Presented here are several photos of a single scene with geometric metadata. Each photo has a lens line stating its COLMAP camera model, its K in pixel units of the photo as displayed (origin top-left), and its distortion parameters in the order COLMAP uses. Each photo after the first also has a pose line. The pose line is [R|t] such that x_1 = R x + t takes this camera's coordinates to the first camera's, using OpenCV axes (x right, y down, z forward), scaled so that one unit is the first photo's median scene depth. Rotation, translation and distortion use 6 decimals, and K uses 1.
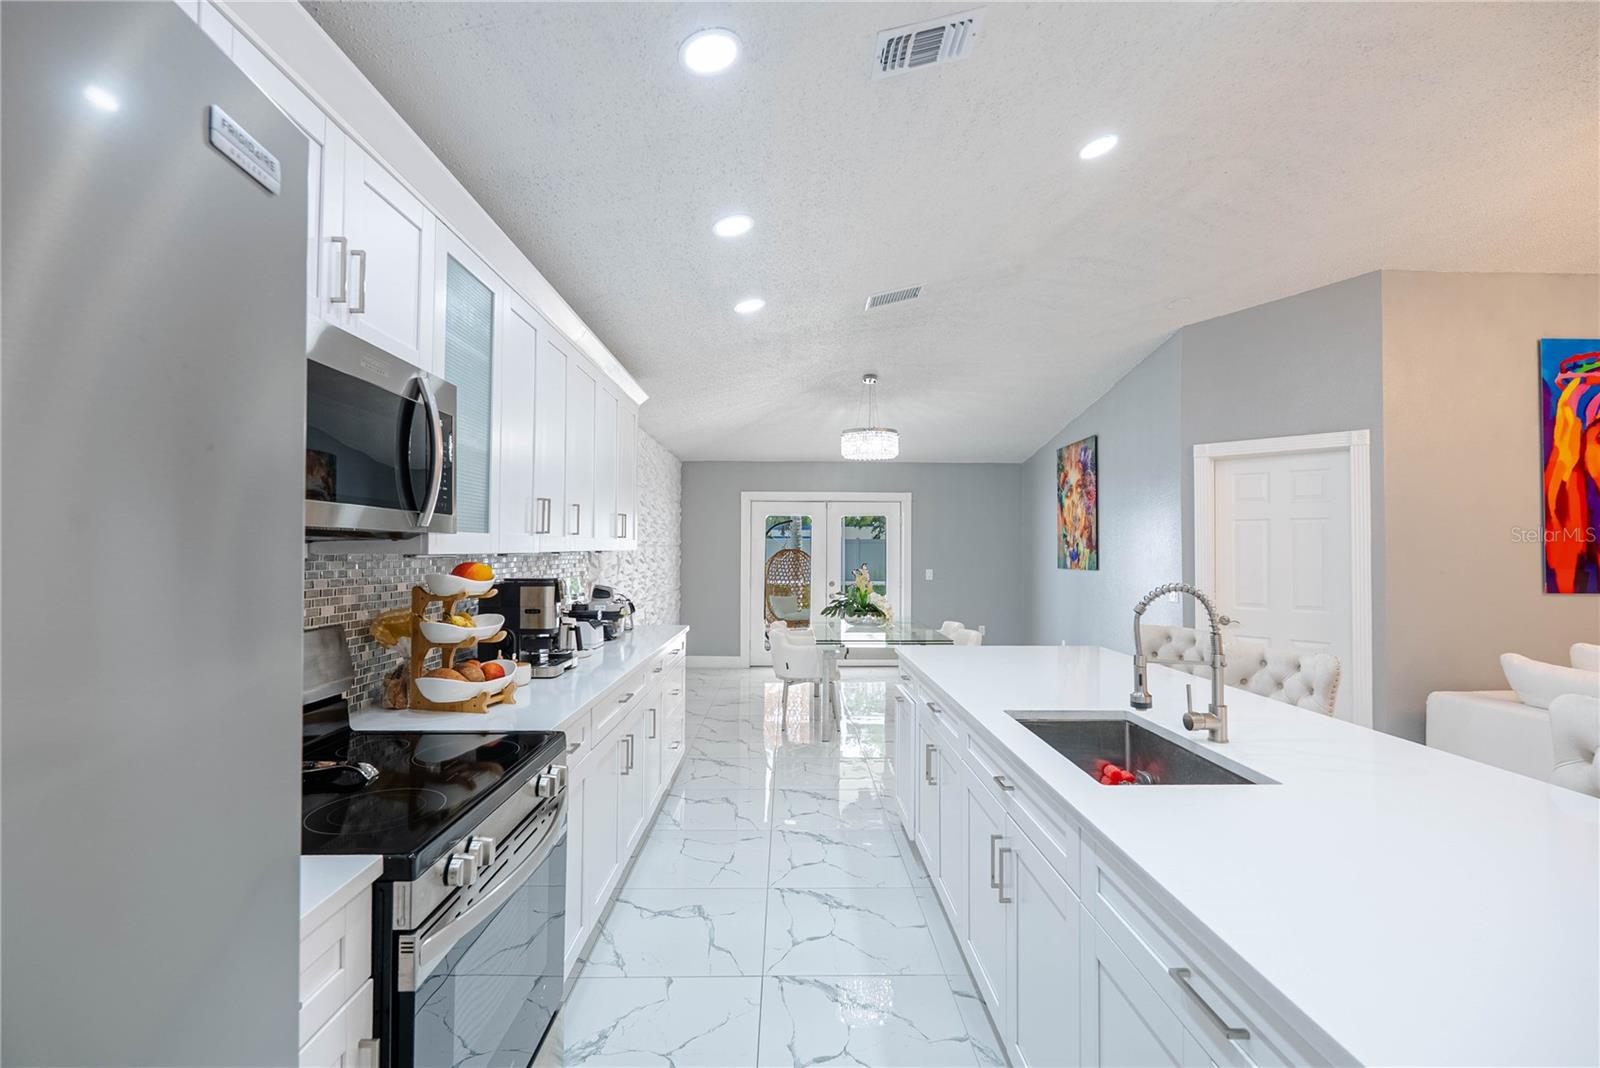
lens RADIAL K [[700.6, 0, 800.6], [0, 700.6, 535.1], [0, 0, 1]] dist [-0.004773, 0.000633]
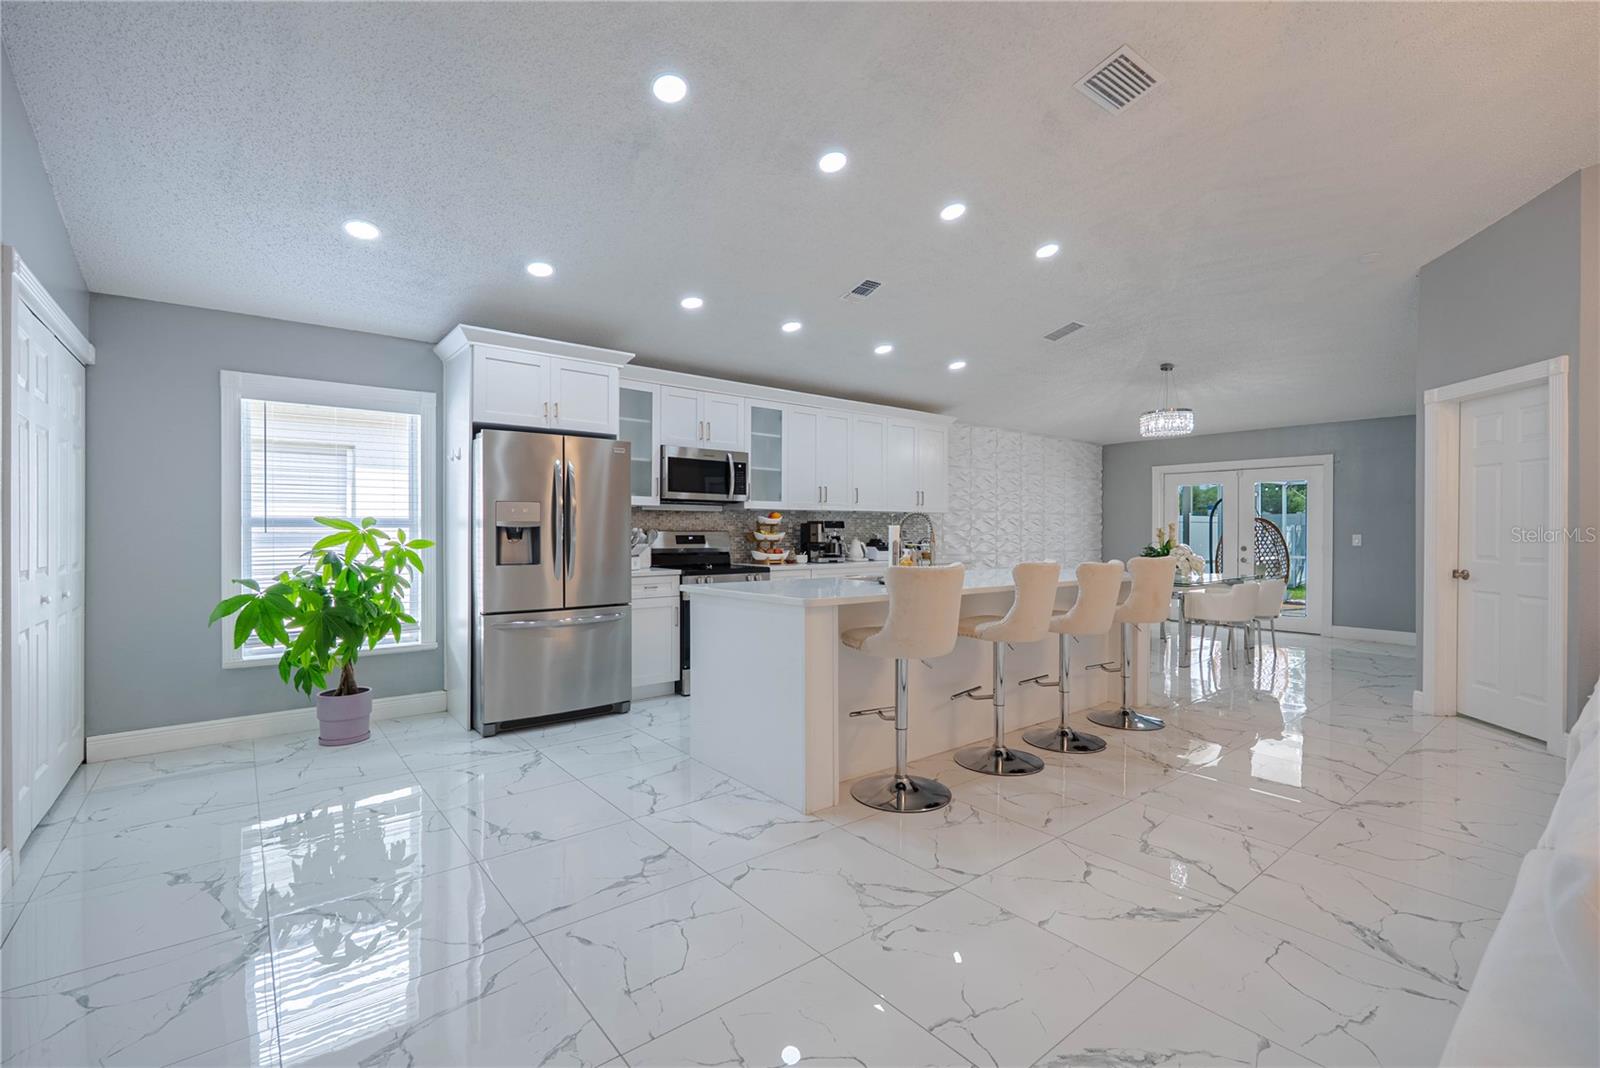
lens RADIAL K [[700.6, 0, 801.3], [0, 700.6, 534.4], [0, 0, 1]] dist [-0.004773, 0.000633]
pose [[0.614091, 0.000429, -0.789235, 0.924861], [0.016760, 0.999767, 0.013584, 0.046991], [0.789058, -0.021570, 0.613940, -0.313315]]
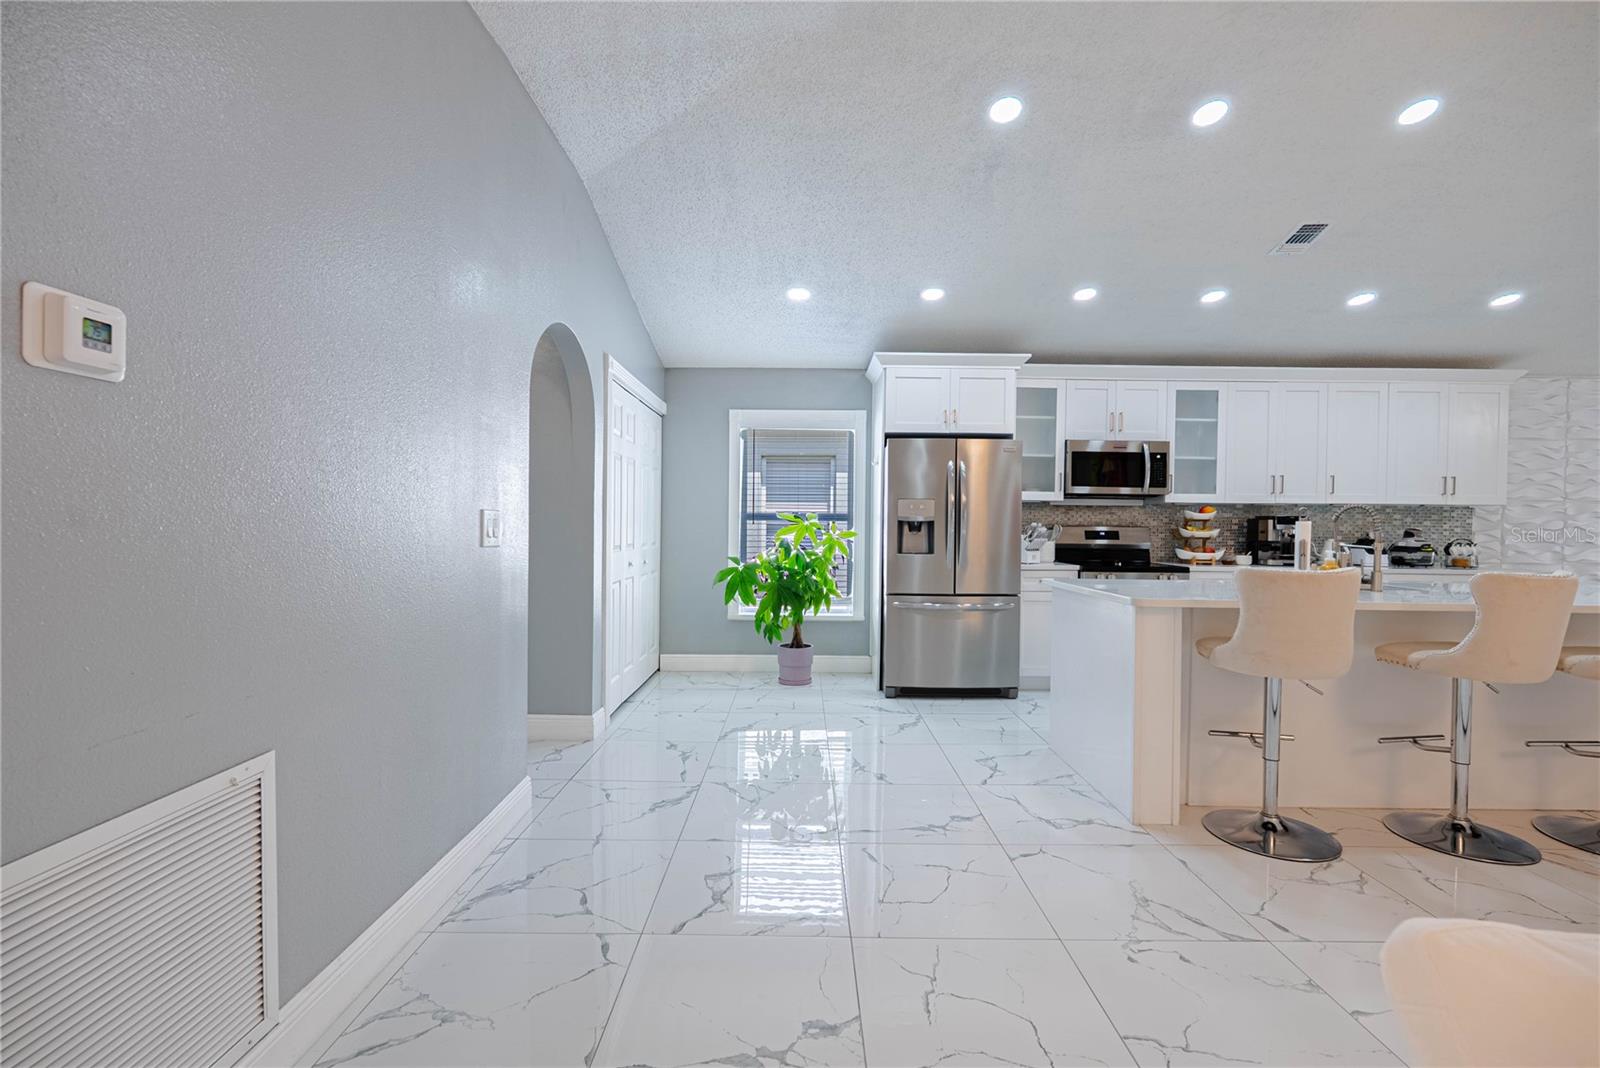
lens RADIAL K [[700.6, 0, 803.6], [0, 700.6, 534.0], [0, 0, 1]] dist [-0.004773, 0.000633]
pose [[-0.017801, 0.010774, -0.999784, 1.044801], [0.009252, 0.999901, 0.010611, 0.050496], [0.999799, -0.009061, -0.017899, -0.184233]]
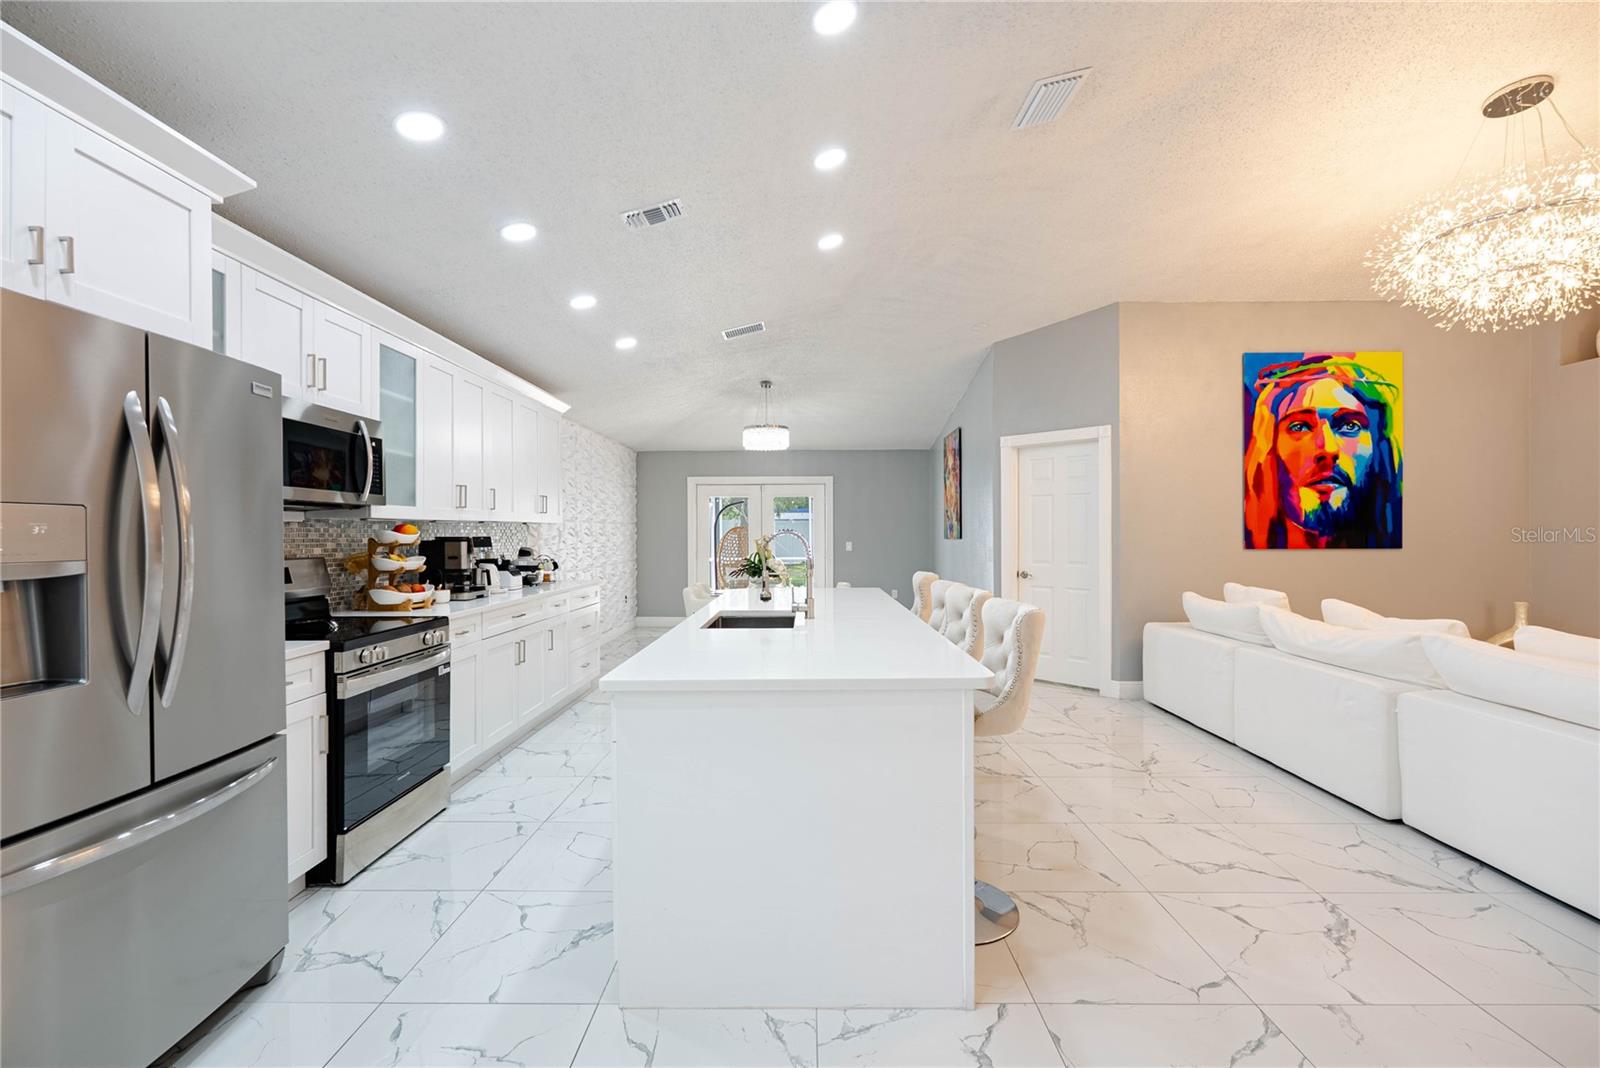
lens RADIAL K [[700.6, 0, 799.4], [0, 700.6, 536.1], [0, 0, 1]] dist [-0.004773, 0.000633]
pose [[0.999490, -0.008817, -0.030687, 0.273626], [0.009591, 0.999637, 0.025169, 0.018150], [0.030454, -0.025450, 0.999212, -0.333540]]
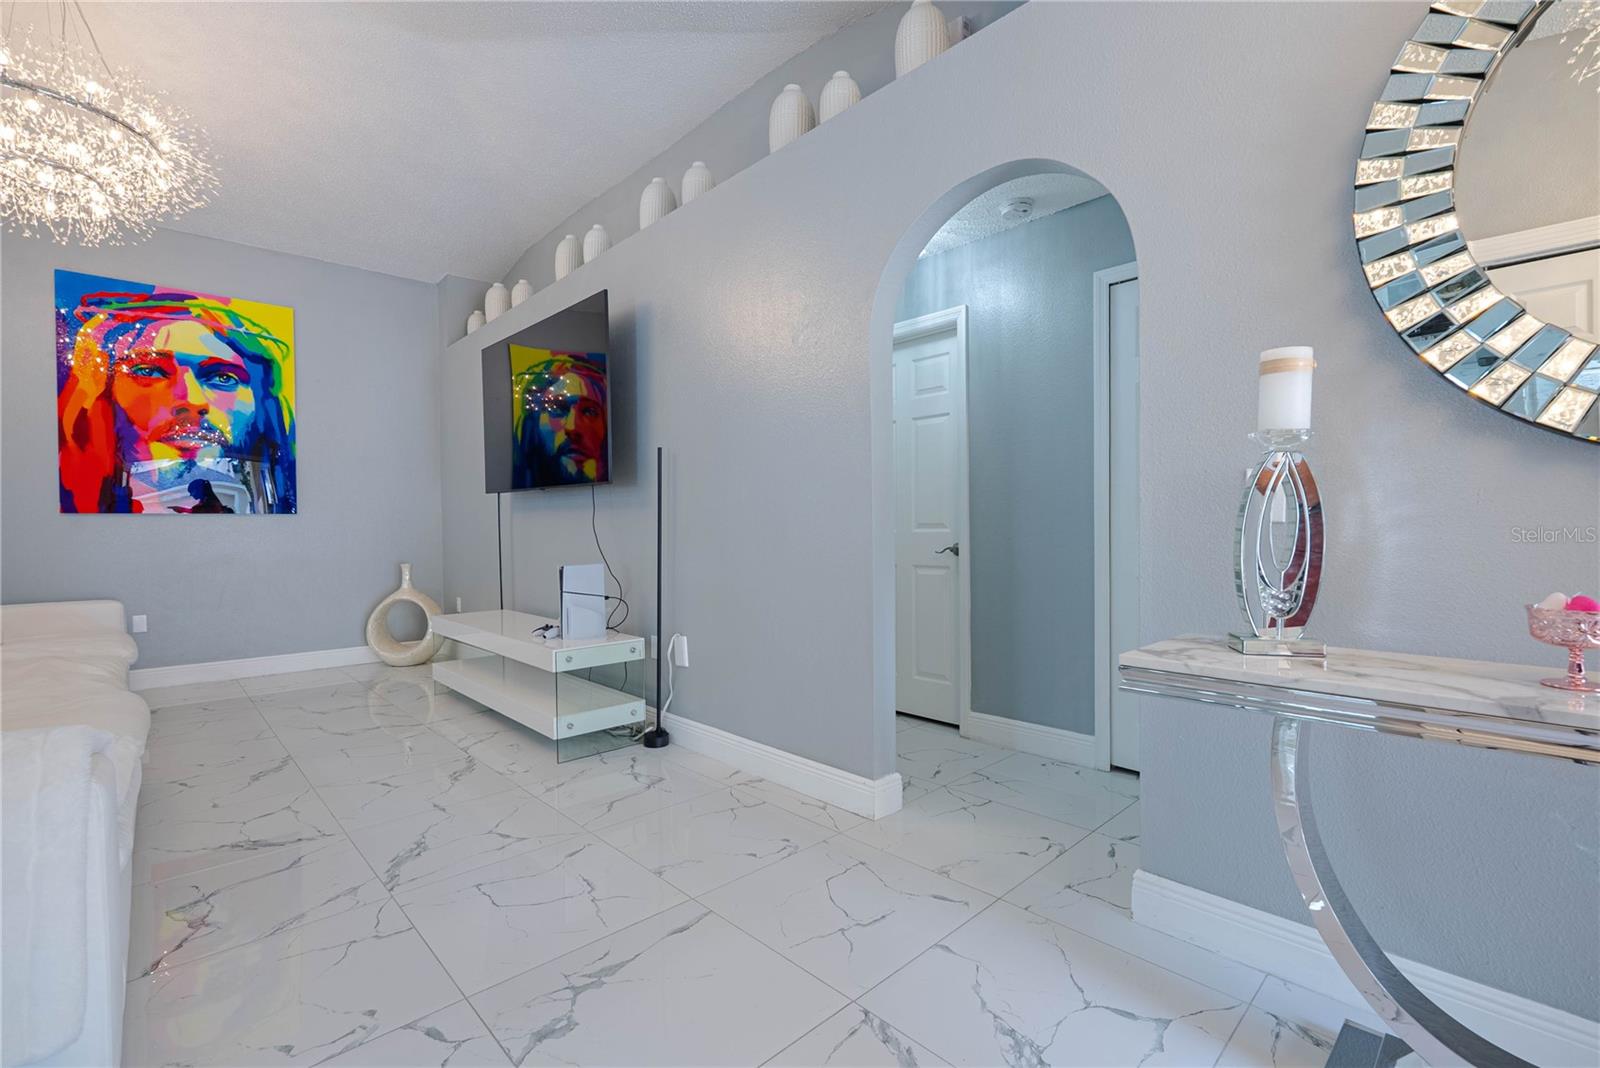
lens RADIAL K [[700.6, 0, 802.1], [0, 700.6, 531.3], [0, 0, 1]] dist [-0.004773, 0.000633]
pose [[0.735966, -0.019630, 0.676734, 1.175131], [-0.010174, 0.999146, 0.040046, 0.056750], [-0.676943, -0.036358, 0.735137, -0.536398]]
